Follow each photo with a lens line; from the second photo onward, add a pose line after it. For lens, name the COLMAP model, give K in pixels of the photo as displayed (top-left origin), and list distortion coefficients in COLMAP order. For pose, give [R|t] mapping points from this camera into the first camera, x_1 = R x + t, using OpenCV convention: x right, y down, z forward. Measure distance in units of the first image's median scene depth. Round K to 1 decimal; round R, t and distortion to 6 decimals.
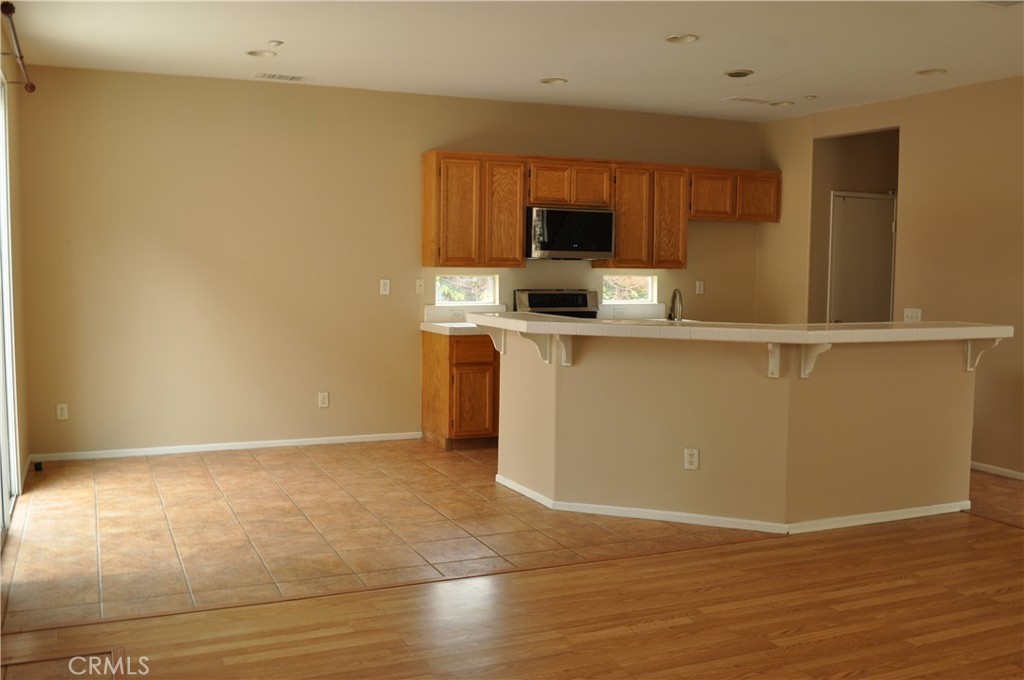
lens RADIAL K [[975.8, 0, 515.5], [0, 975.8, 338.9], [0, 0, 1]] dist [-0.065690, 0.000000]
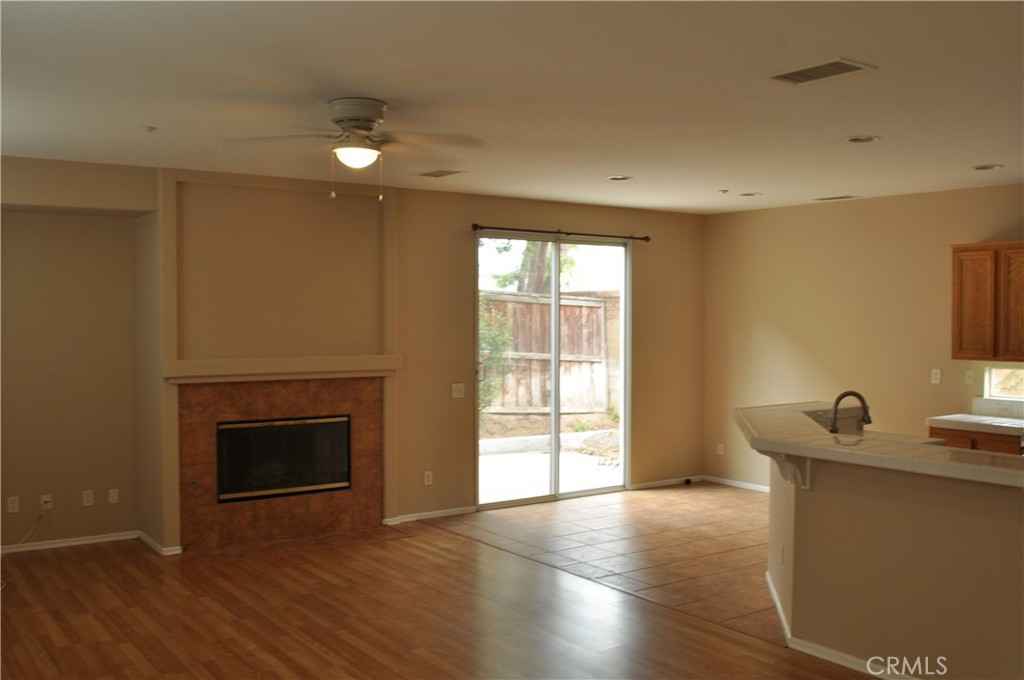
lens RADIAL K [[975.8, 0, 511.4], [0, 975.8, 341.9], [0, 0, 1]] dist [-0.065690, 0.000000]
pose [[0.197524, 0.018218, -0.980129, 1.062943], [-0.078413, 0.996917, 0.002728, -0.076646], [0.977157, 0.076316, 0.198344, 0.463991]]
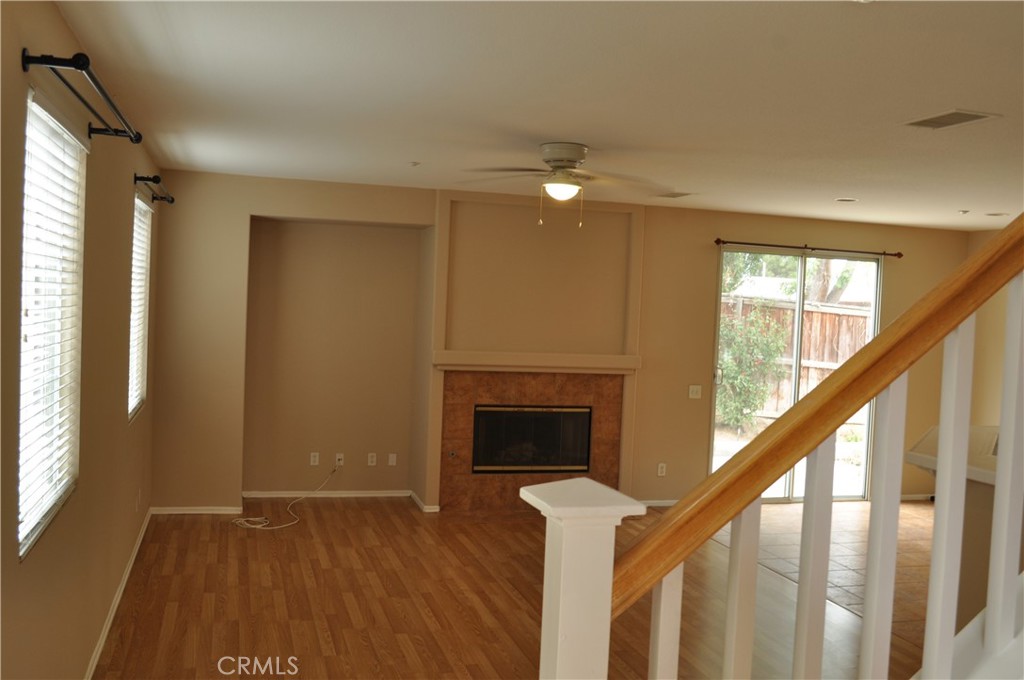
lens RADIAL K [[975.8, 0, 511.4], [0, 975.8, 337.1], [0, 0, 1]] dist [-0.065690, 0.000000]
pose [[-0.141377, 0.018200, -0.989789, 1.227963], [-0.123018, 0.991758, 0.035808, -0.102586], [0.982283, 0.126825, -0.137973, 0.598245]]
